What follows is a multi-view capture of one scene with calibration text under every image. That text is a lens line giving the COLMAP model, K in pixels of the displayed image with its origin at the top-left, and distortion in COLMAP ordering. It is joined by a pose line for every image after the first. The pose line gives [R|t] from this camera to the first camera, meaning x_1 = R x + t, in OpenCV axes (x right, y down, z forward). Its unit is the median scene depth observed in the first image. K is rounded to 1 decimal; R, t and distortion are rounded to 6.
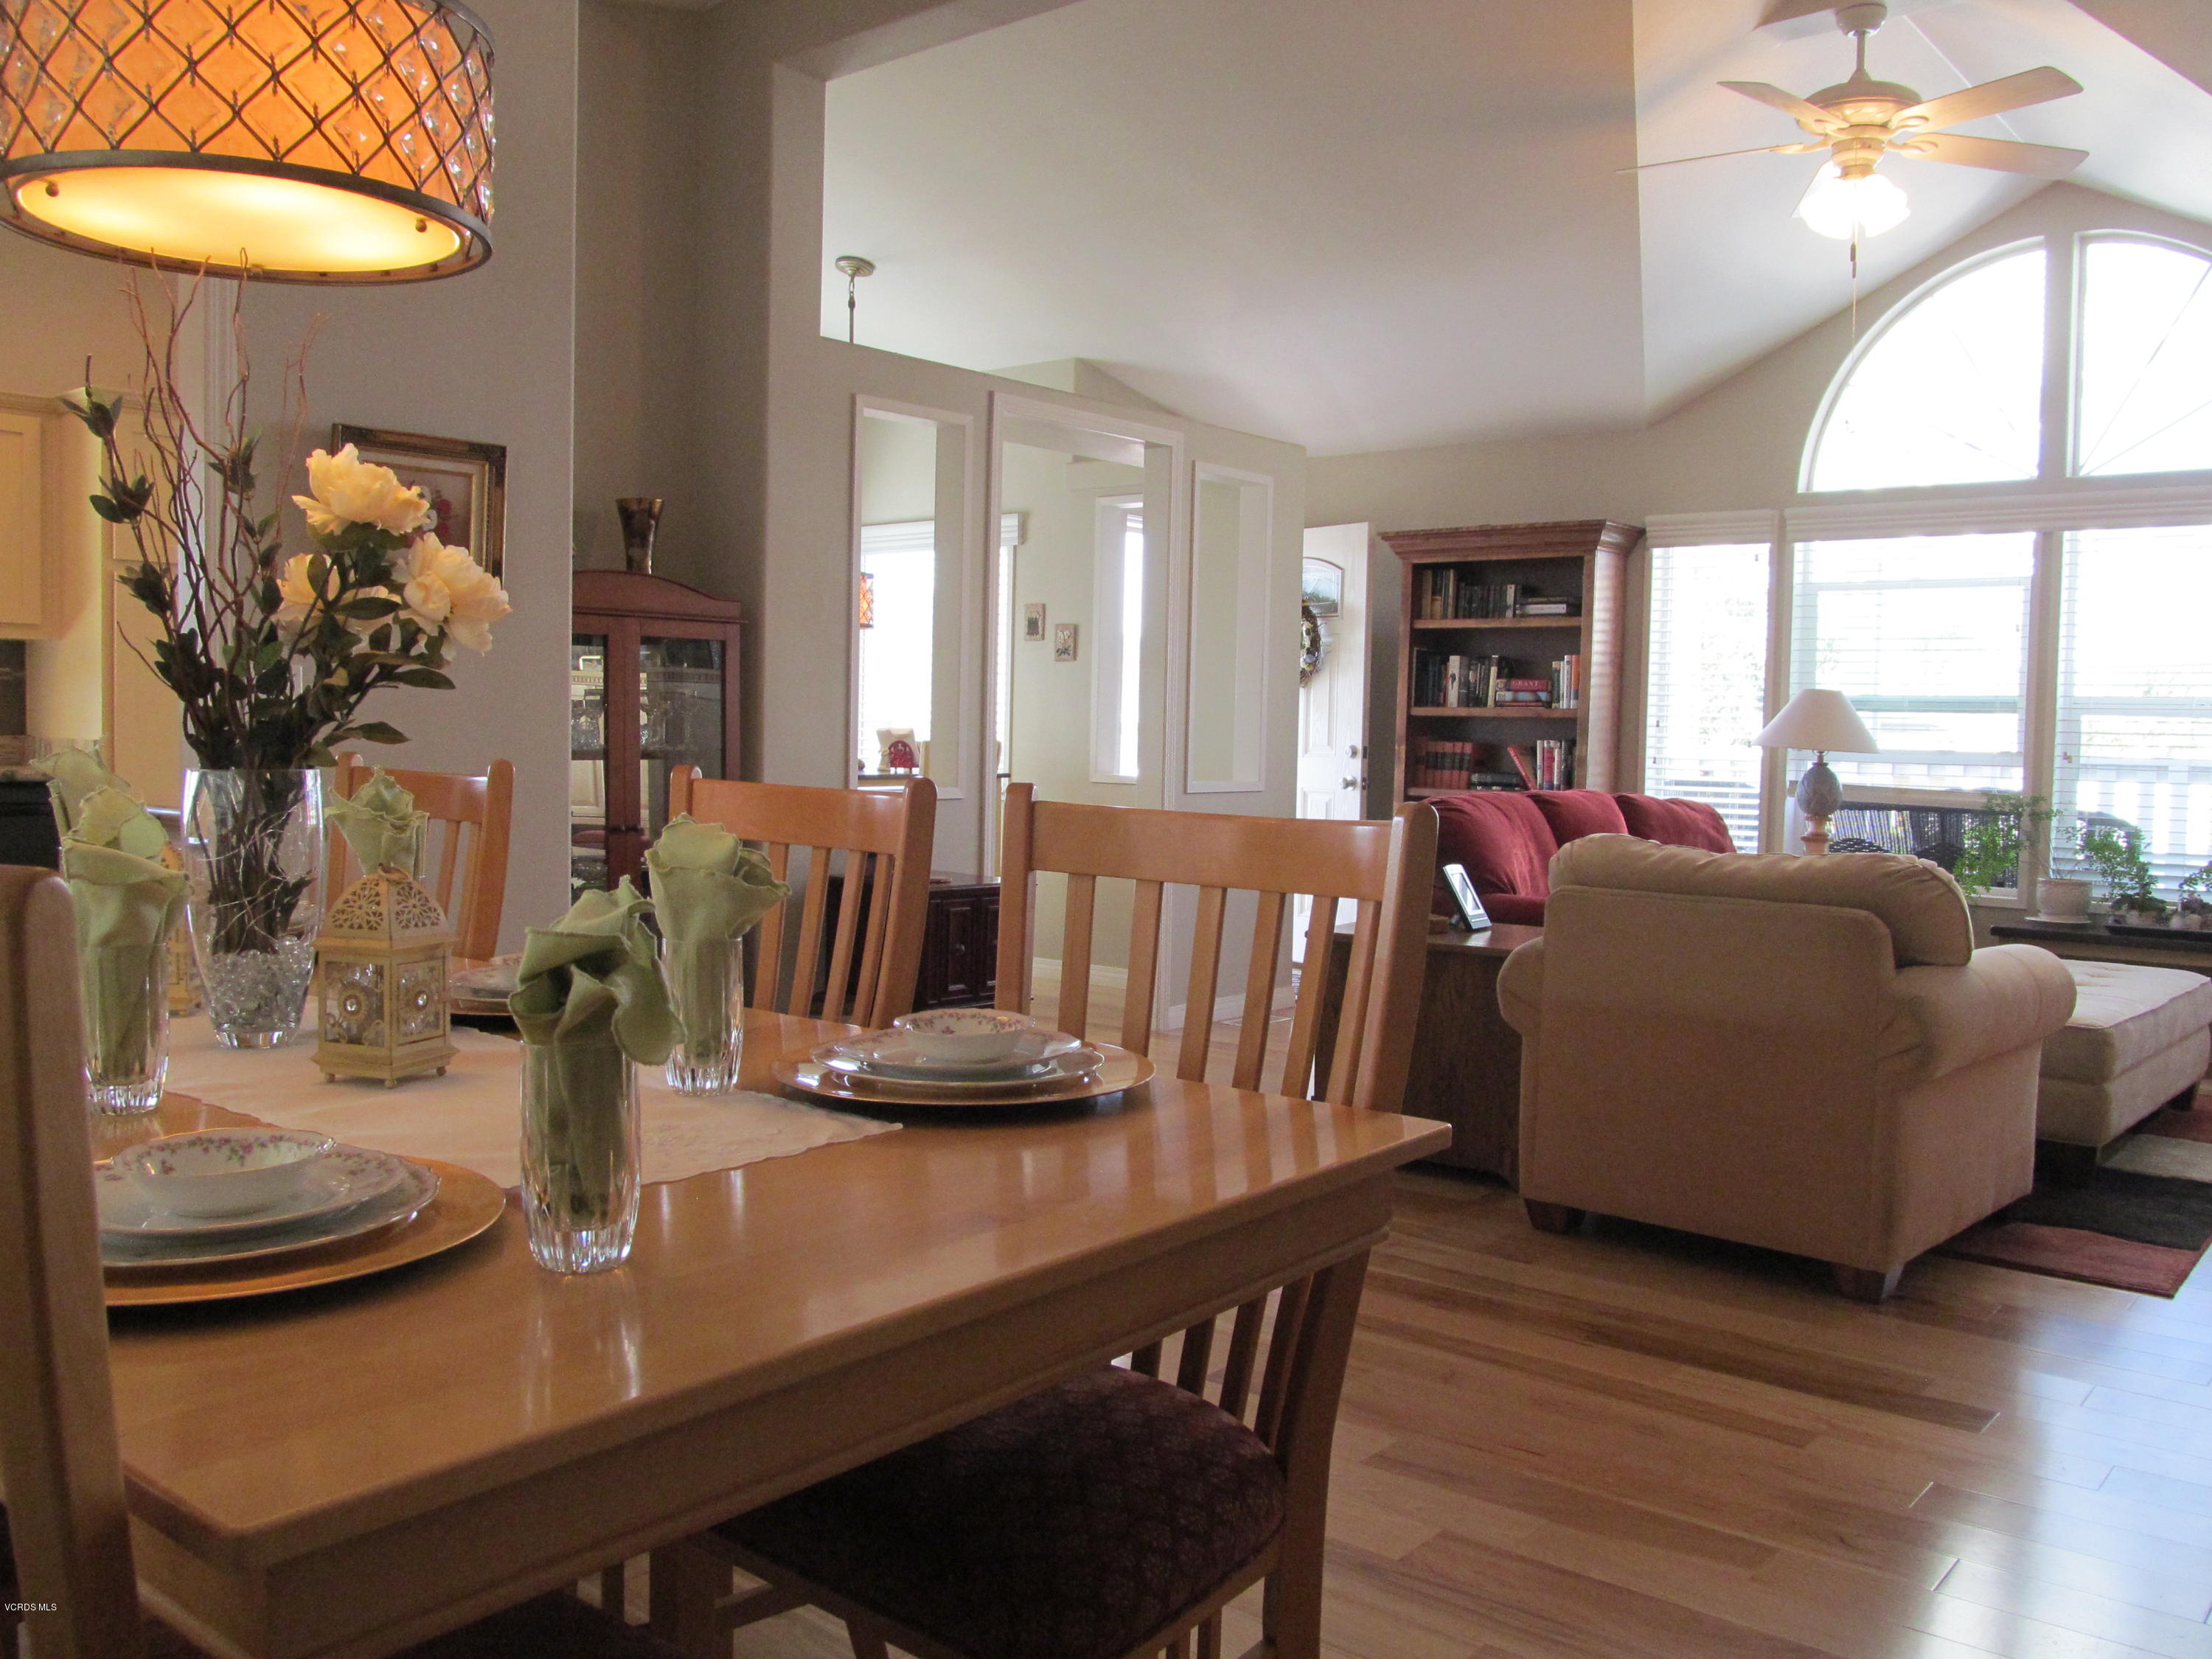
lens RADIAL K [[1846.6, 0, 1106.0], [0, 1846.6, 829.5], [0, 0, 1]] dist [-0.061113, 0.029416]
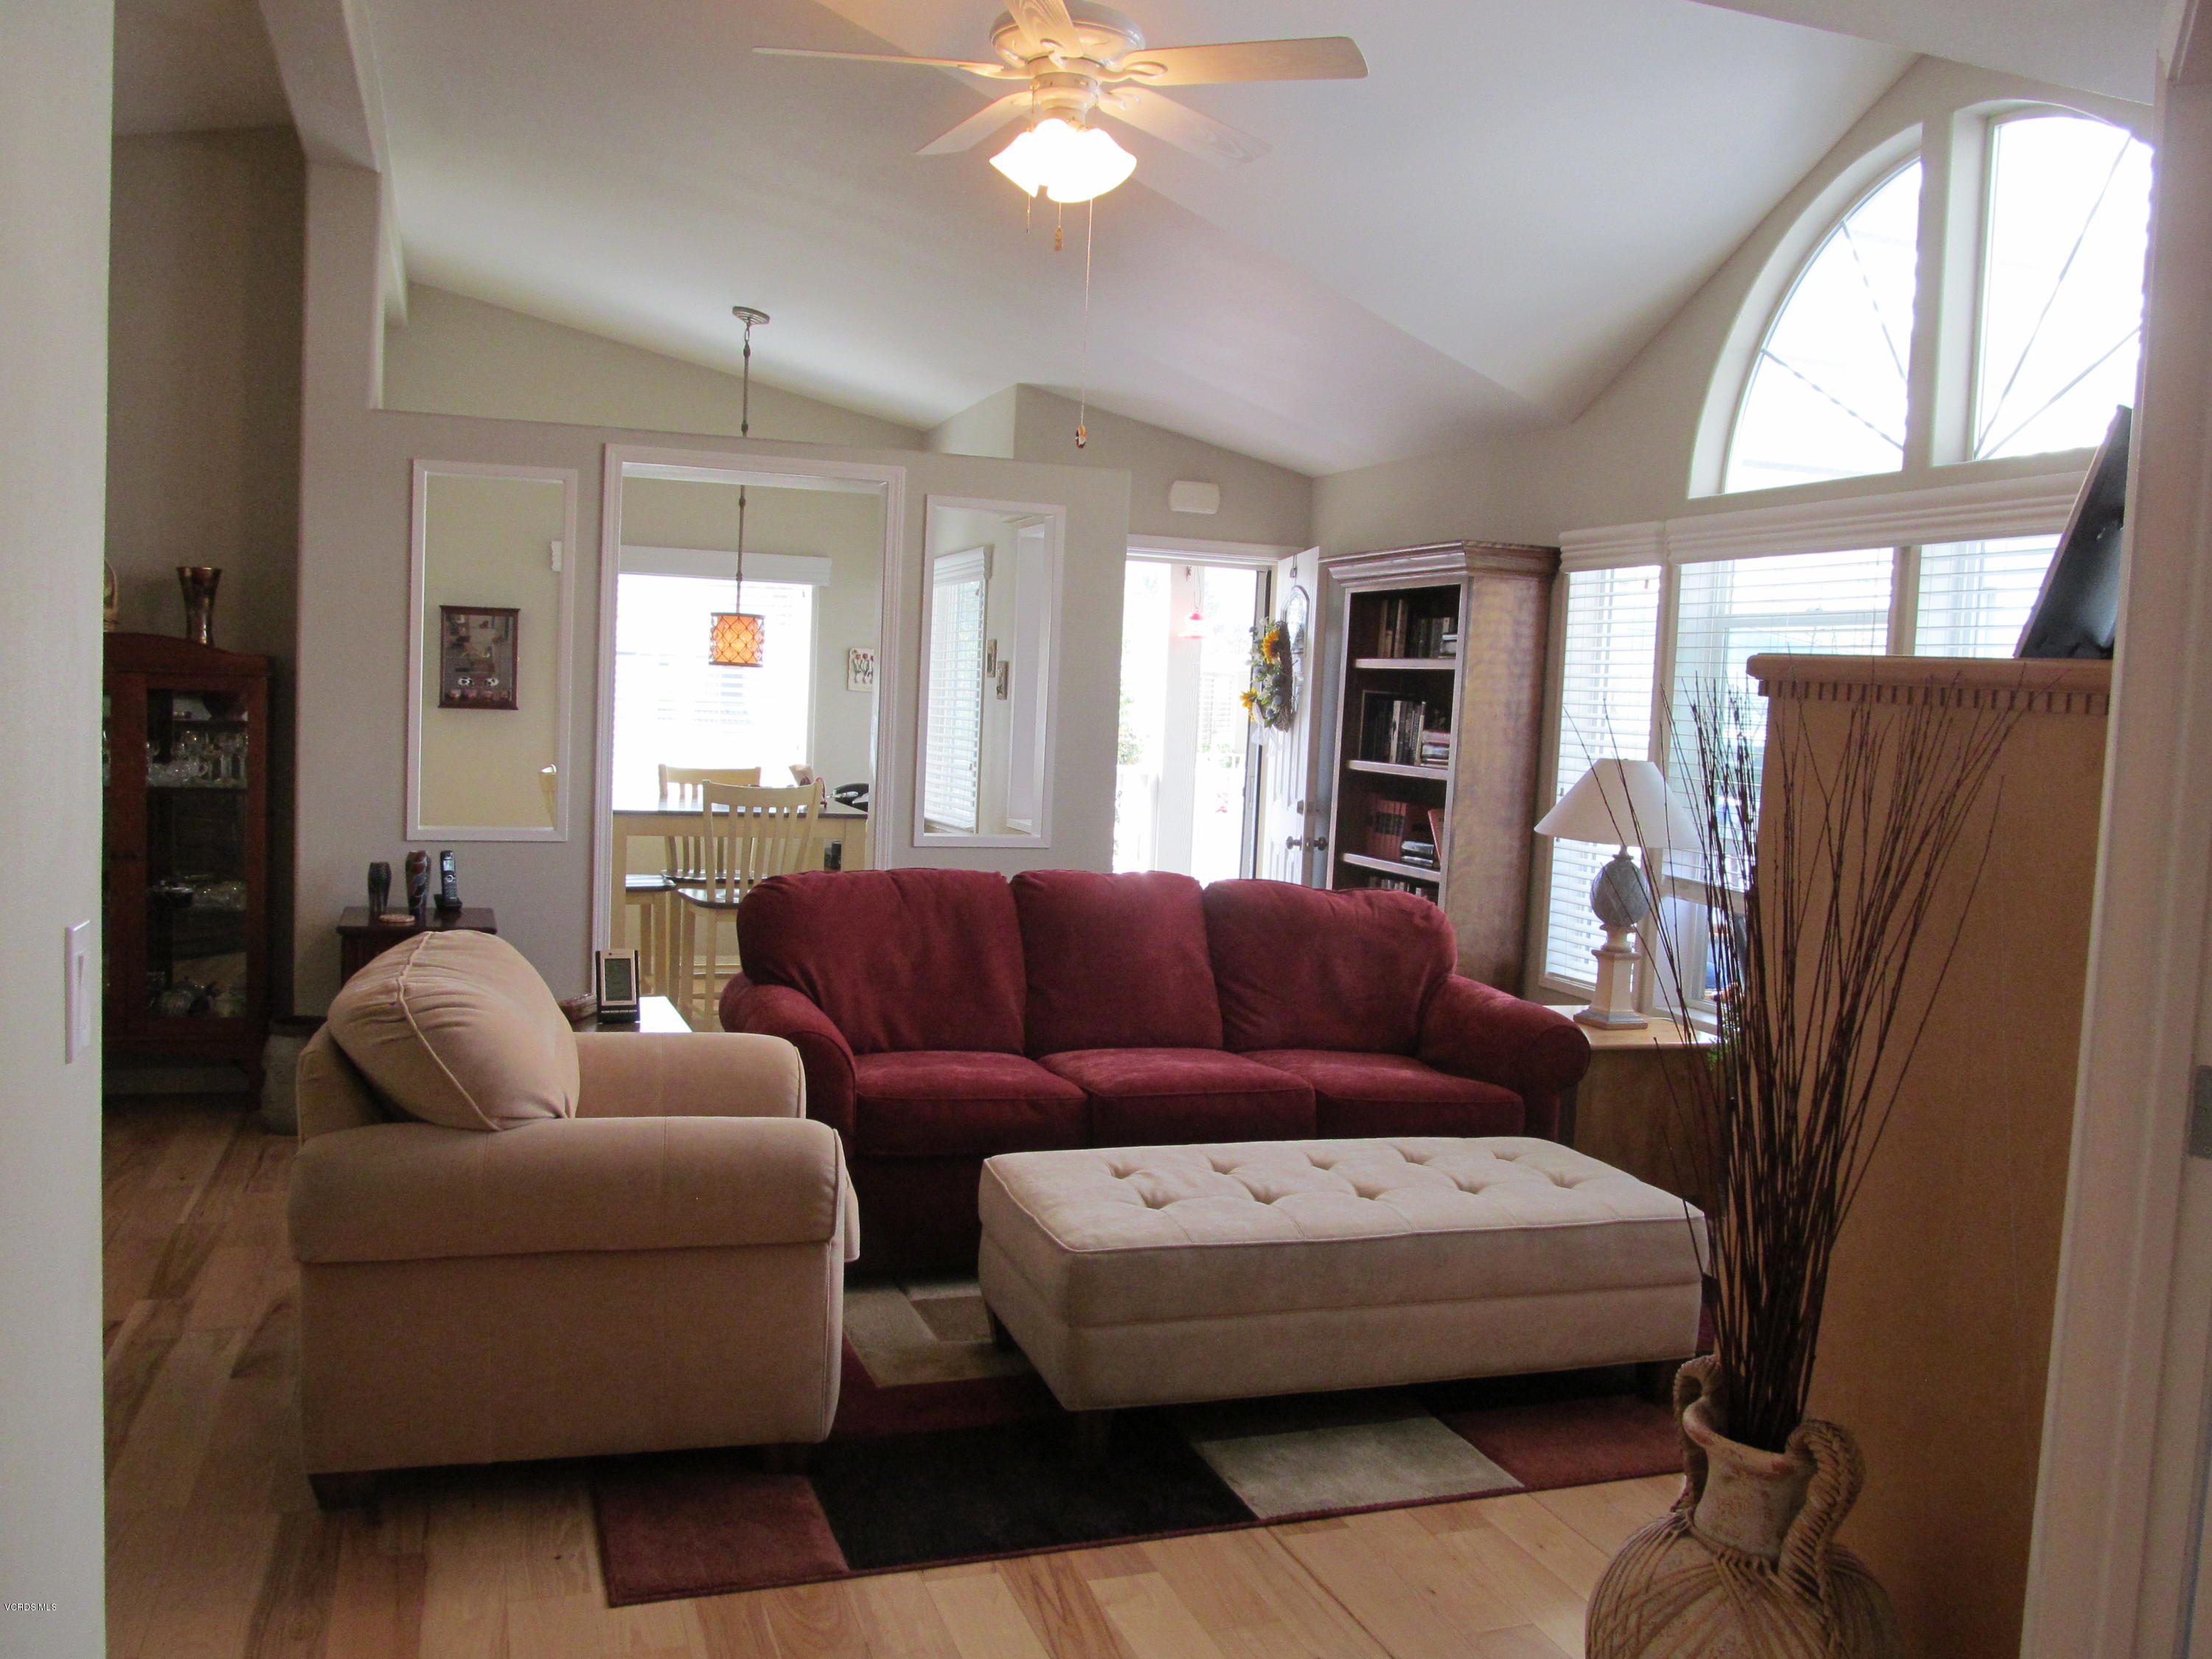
lens RADIAL K [[1846.6, 0, 1106.0], [0, 1846.6, 829.5], [0, 0, 1]] dist [-0.061113, 0.029416]
pose [[0.854322, 0.054642, -0.516865, 0.600608], [-0.054640, 0.998390, 0.015234, -0.047082], [0.516865, 0.015226, 0.855932, 0.234308]]
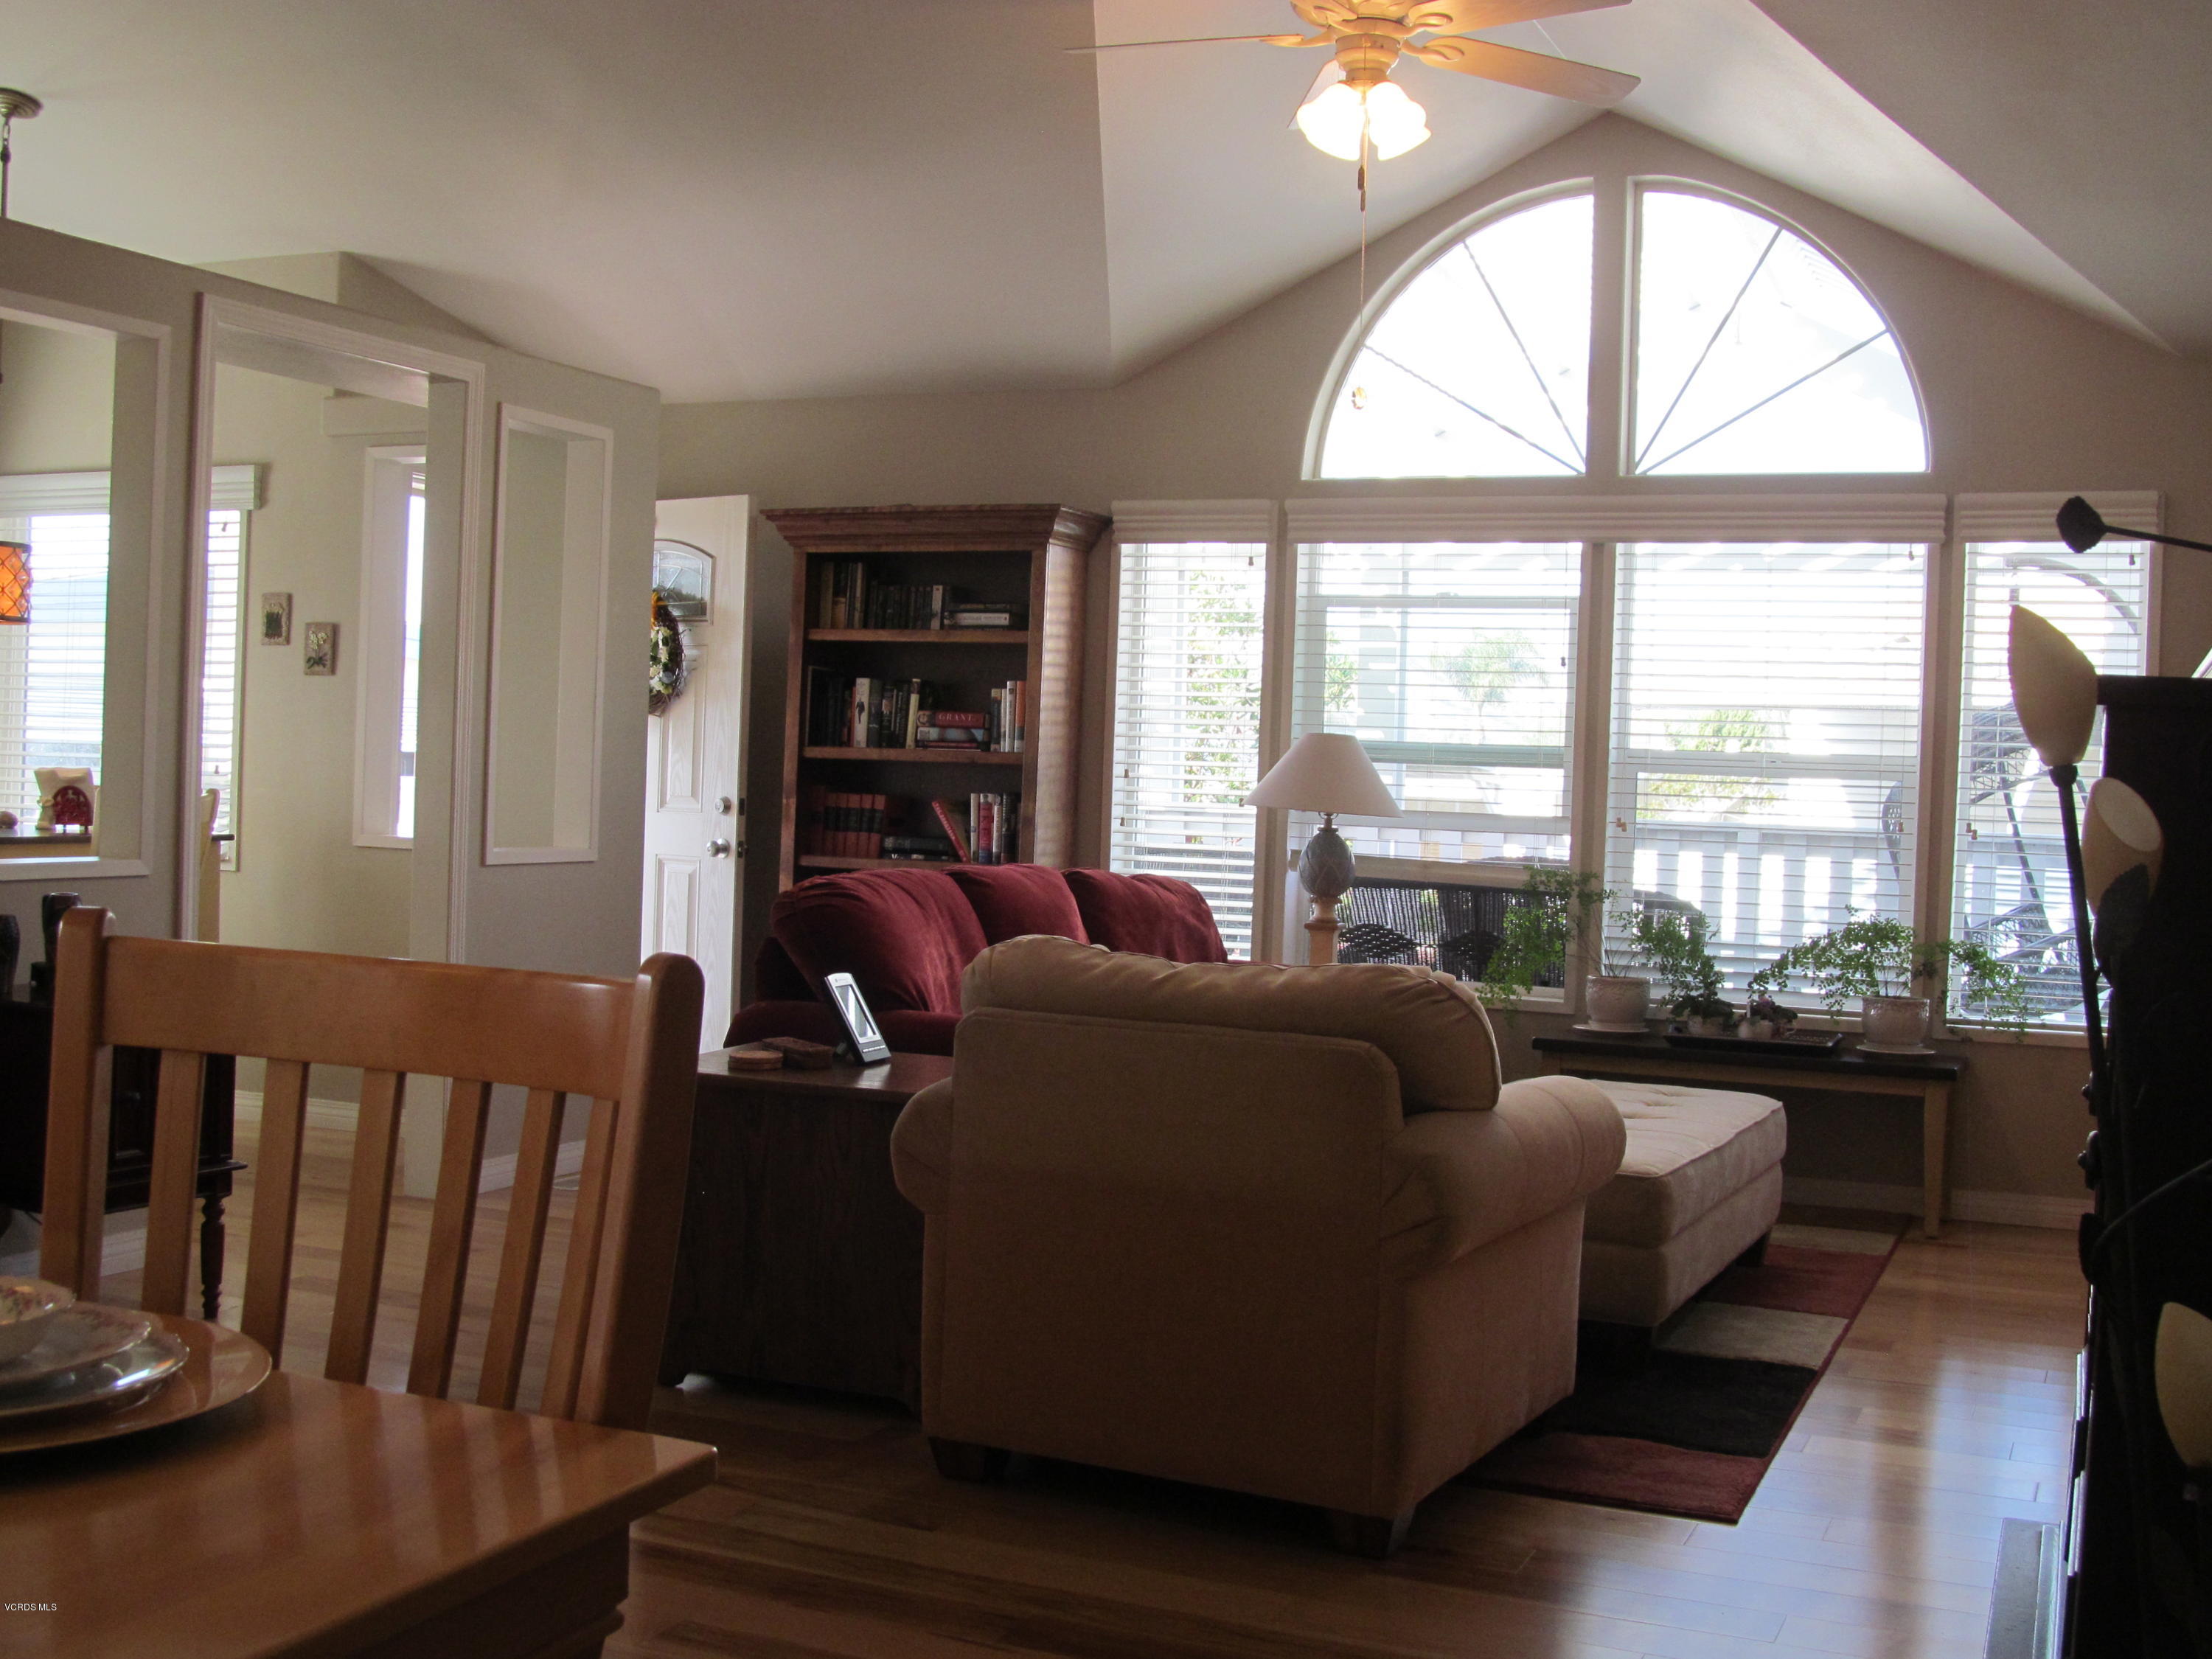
lens RADIAL K [[2462.2, 0, 1097.1], [0, 2462.2, 839.5], [0, 0, 1]] dist [-0.101275, 0.006170]
pose [[0.963353, 0.007187, 0.268141, 0.017036], [-0.001253, 0.999751, -0.022297, -0.008414], [-0.268235, 0.021144, 0.963122, 0.023606]]
